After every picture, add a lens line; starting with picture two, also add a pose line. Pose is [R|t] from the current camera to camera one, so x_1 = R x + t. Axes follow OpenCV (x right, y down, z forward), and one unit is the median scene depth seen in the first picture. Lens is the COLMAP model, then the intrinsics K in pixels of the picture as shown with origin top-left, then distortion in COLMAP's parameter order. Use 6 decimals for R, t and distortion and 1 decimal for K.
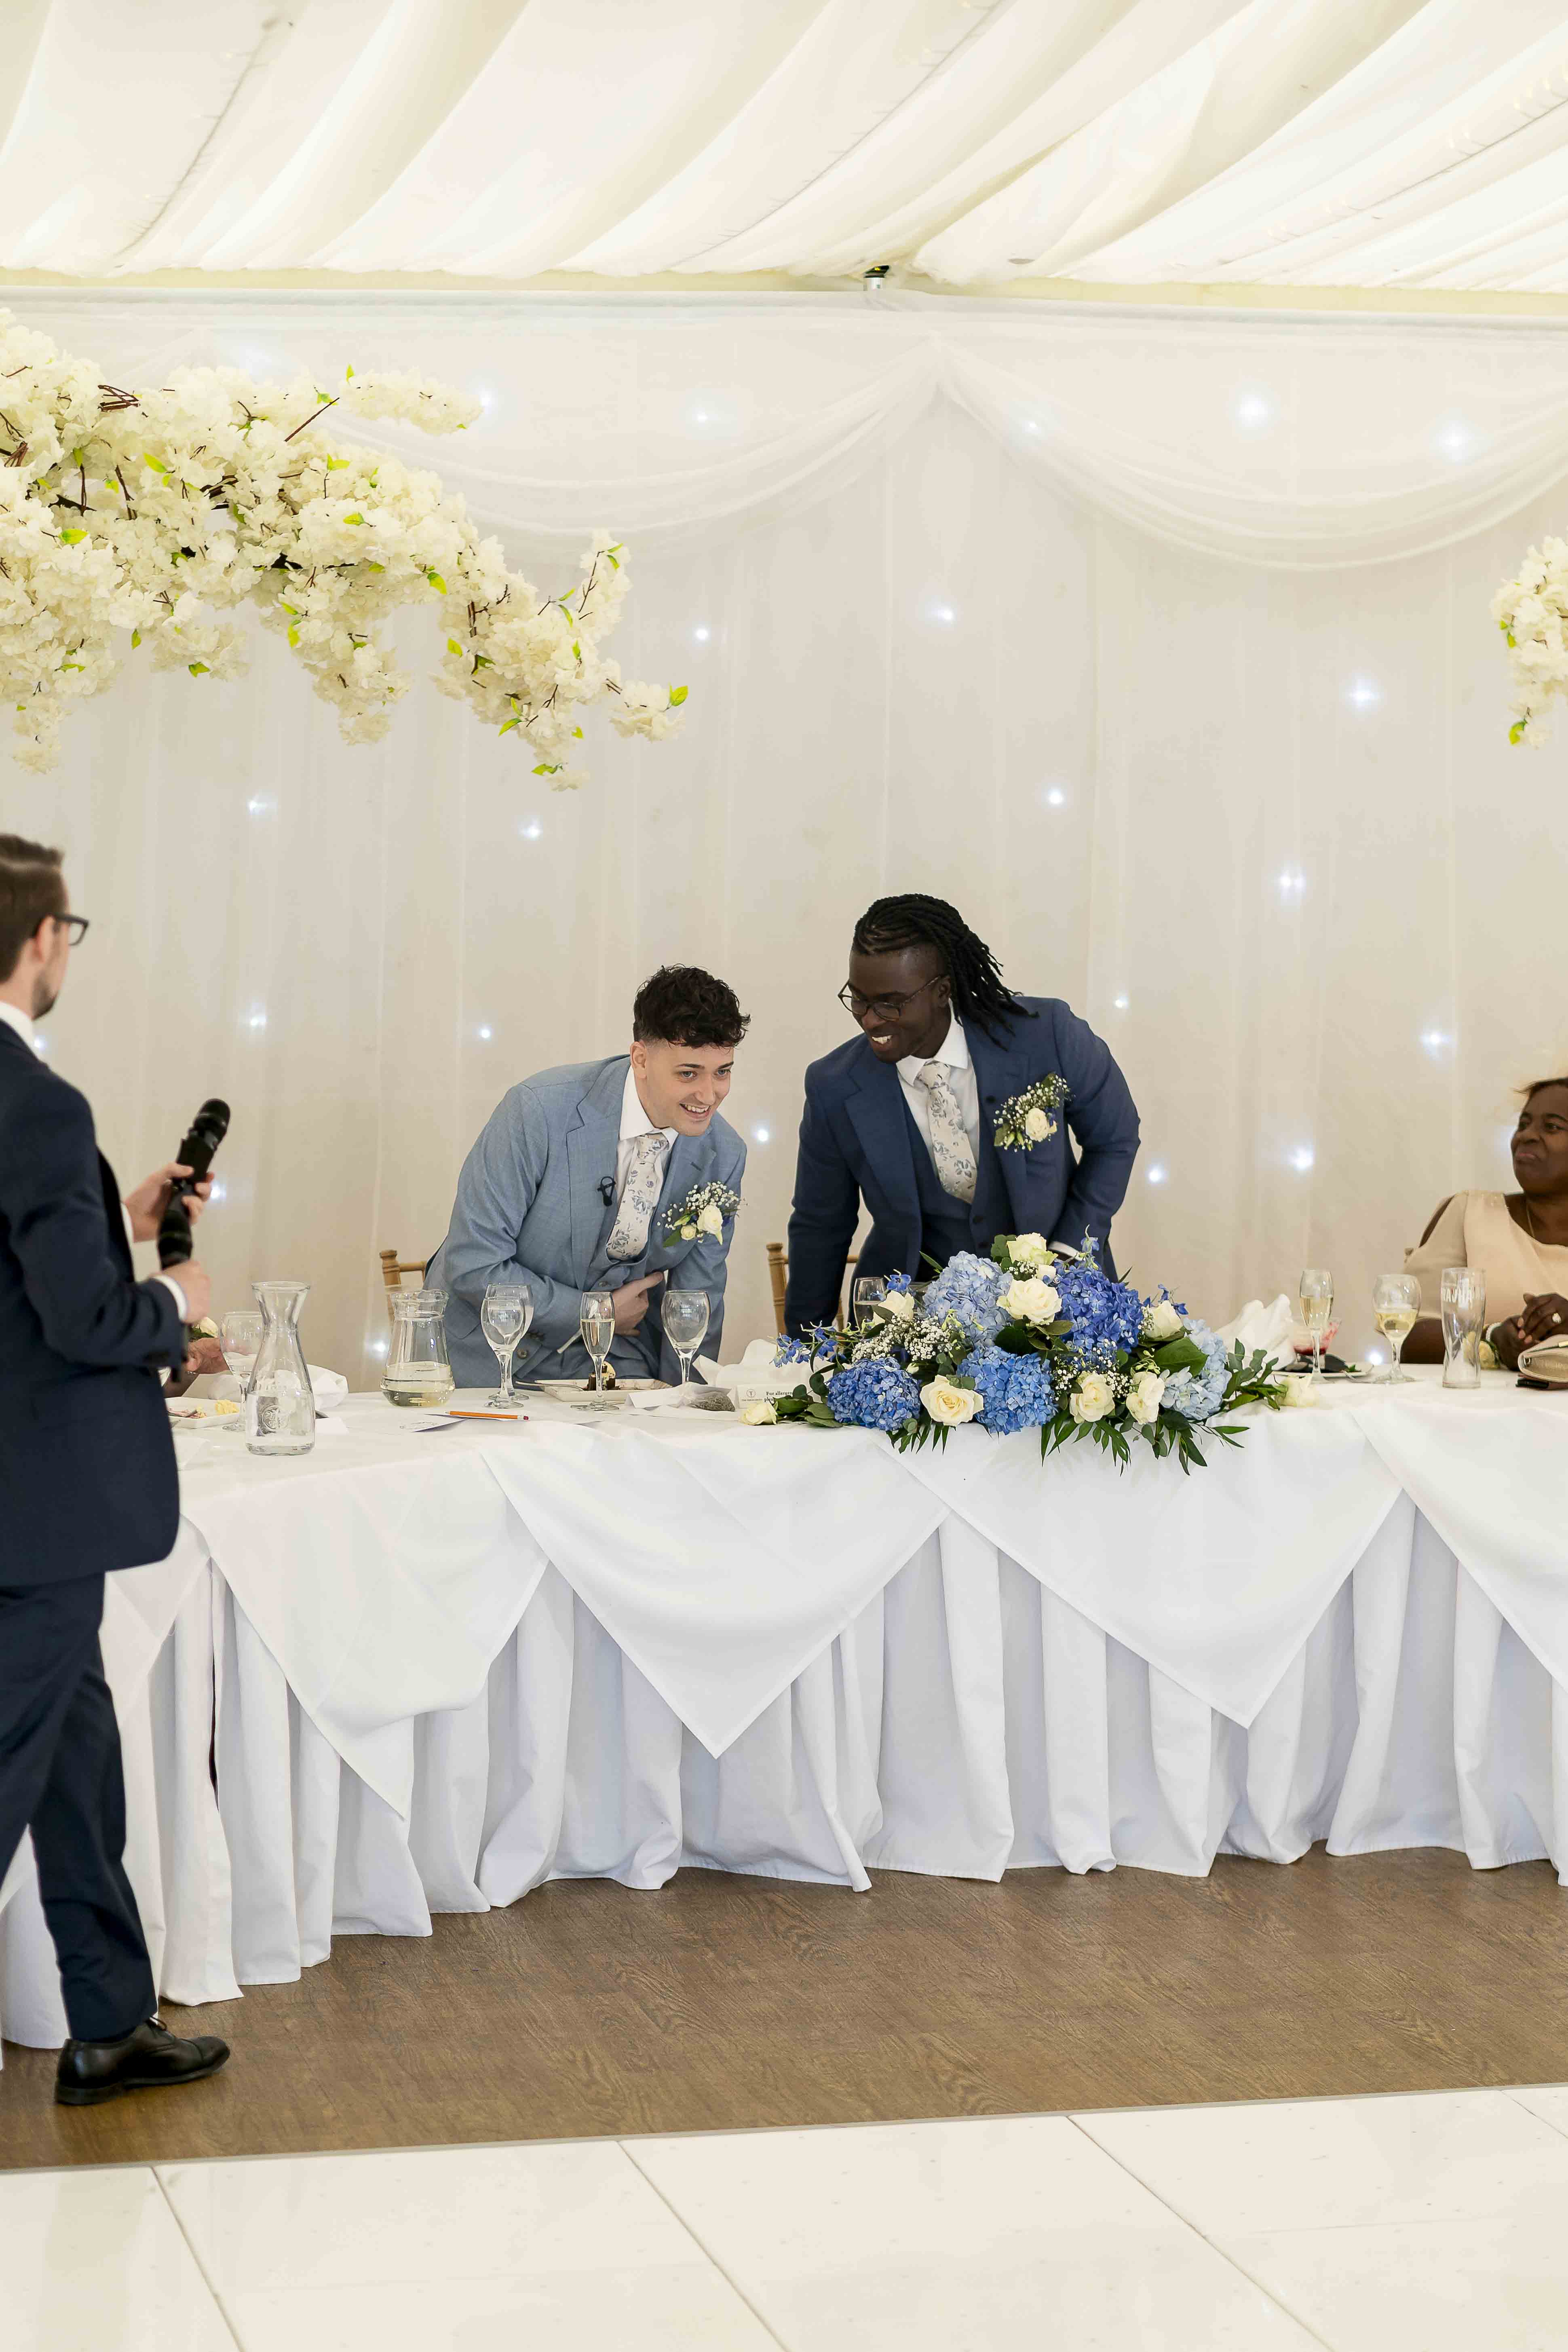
lens RADIAL K [[5692.3, 0, 747.7], [0, 5692.3, 1173.0], [0, 0, 1]] dist [0.041630, -0.798556]
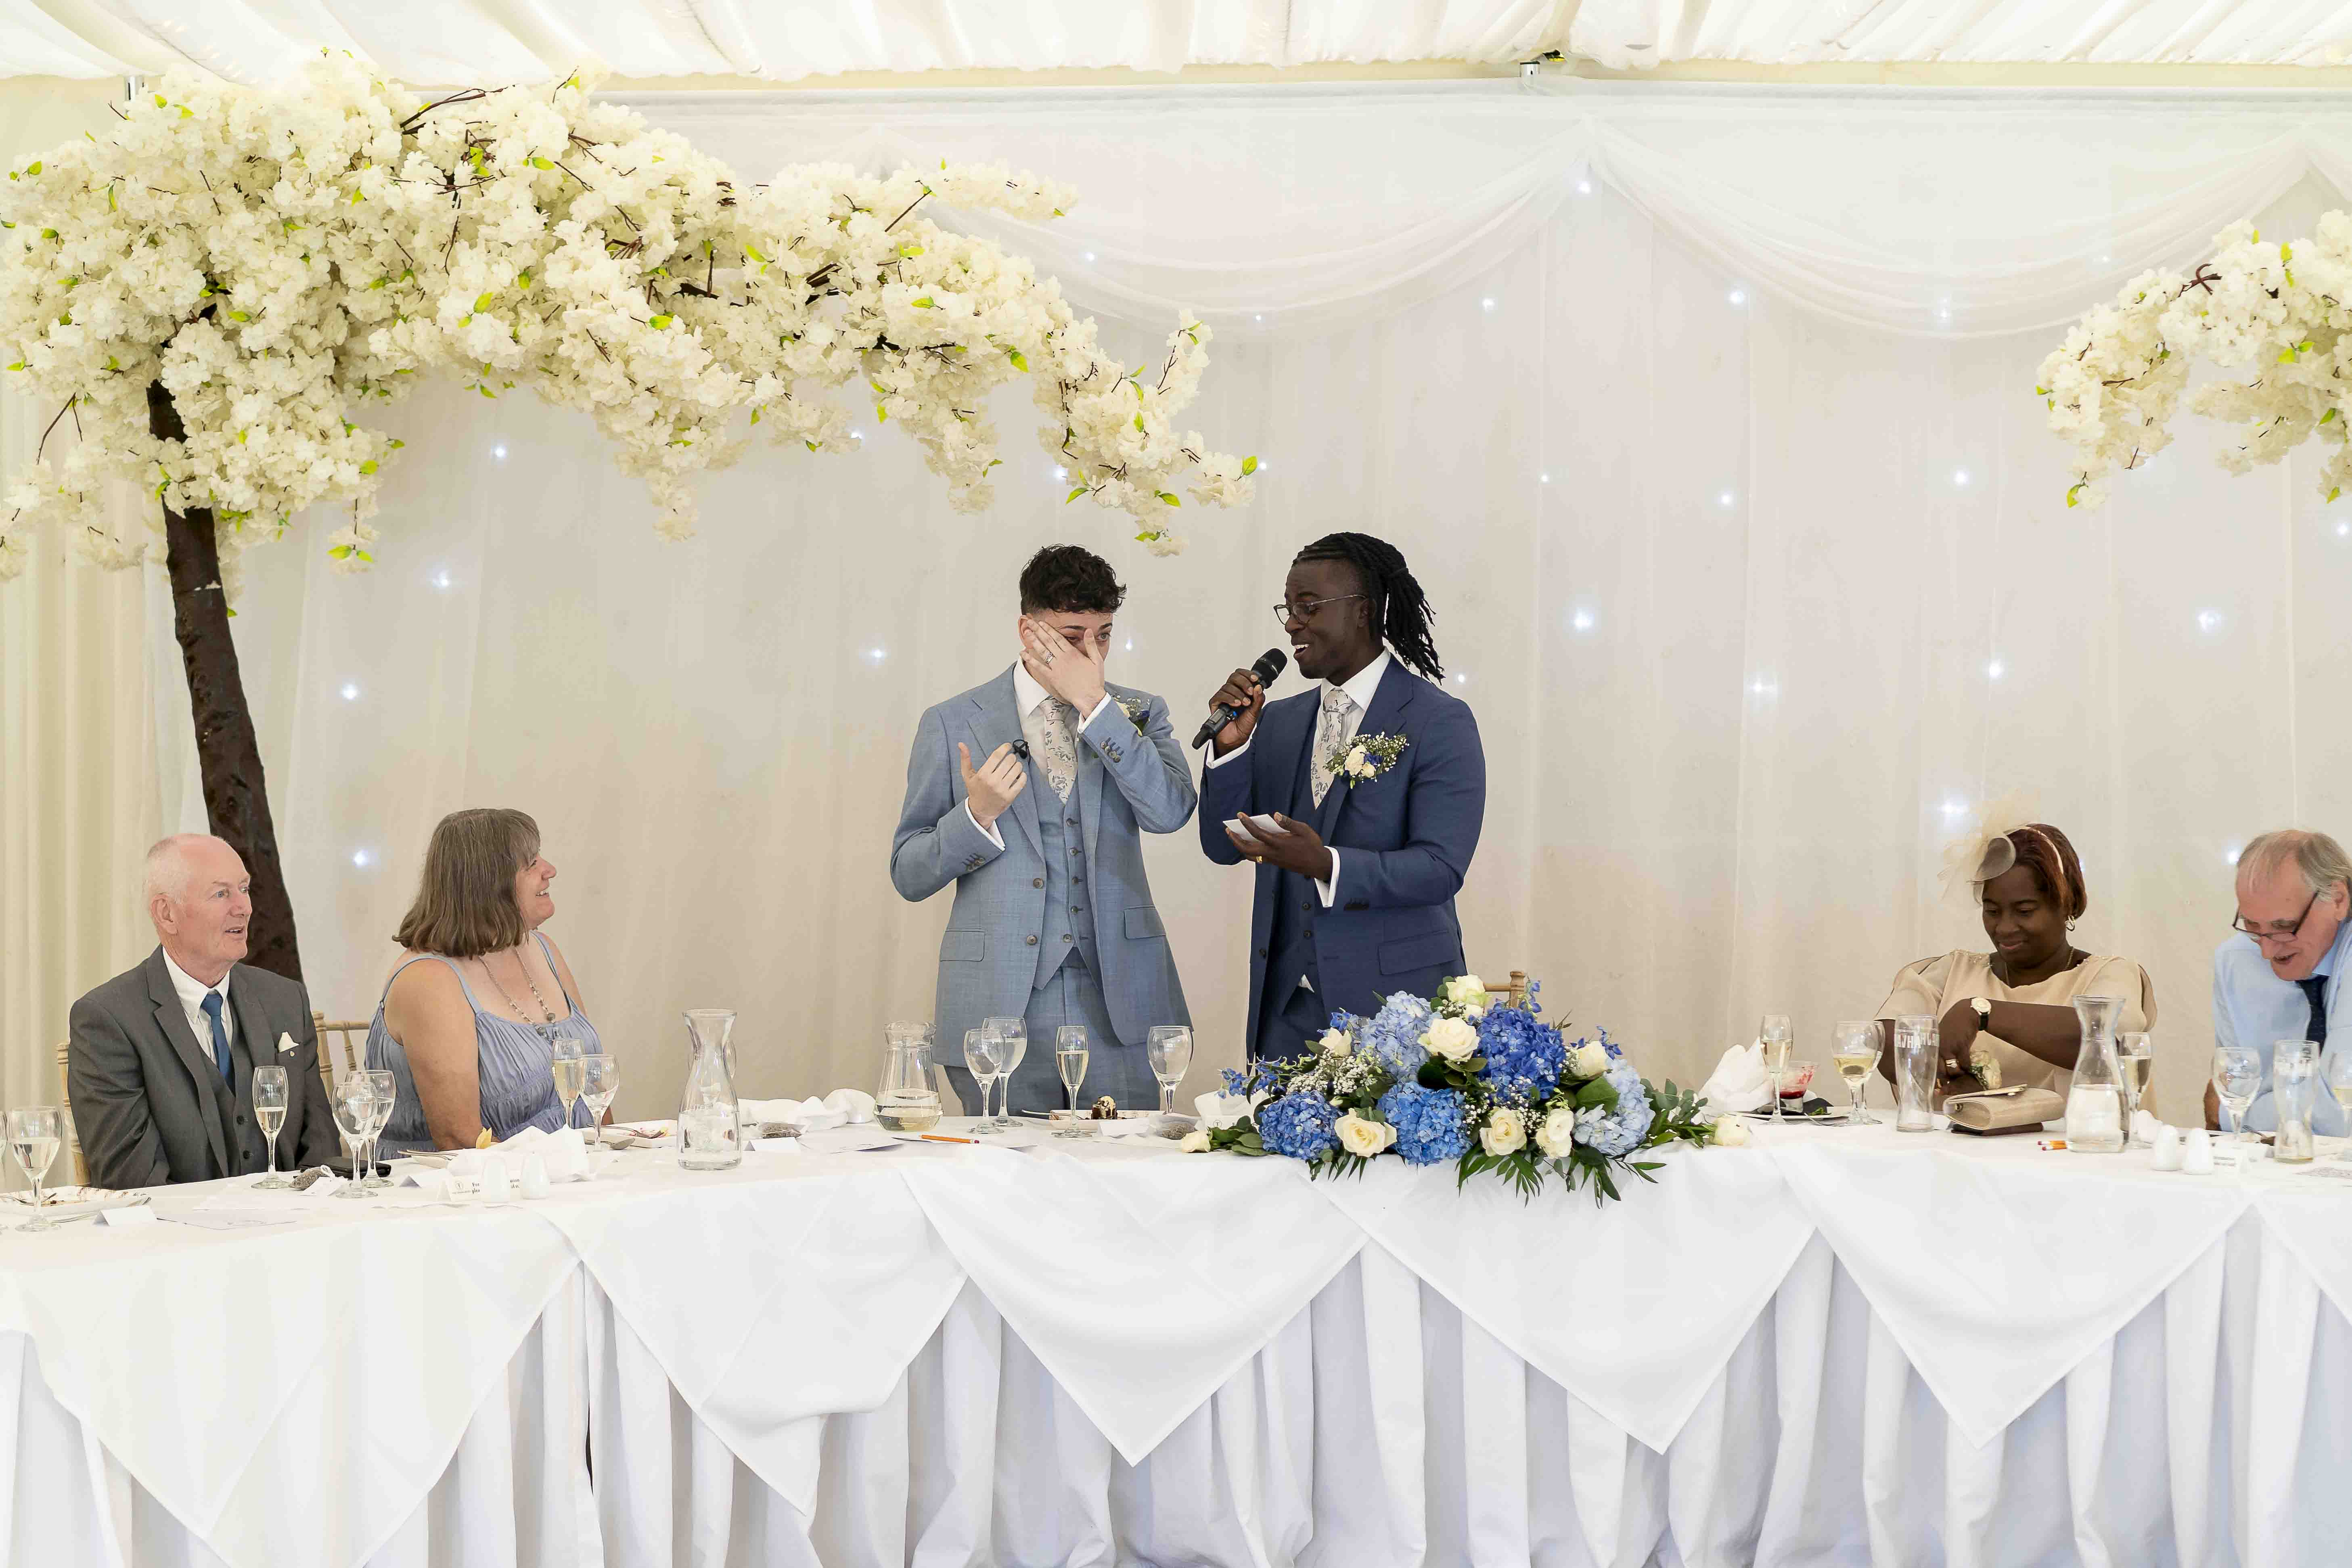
lens RADIAL K [[5692.8, 0, 1167.6], [0, 5692.8, 791.7], [0, 0, 1]] dist [0.041630, -0.798556]
pose [[0.977902, 0.004057, -0.209025, 0.216084], [-0.010043, 0.999569, -0.027583, 0.006443], [0.208823, 0.029073, 0.977521, -0.035189]]
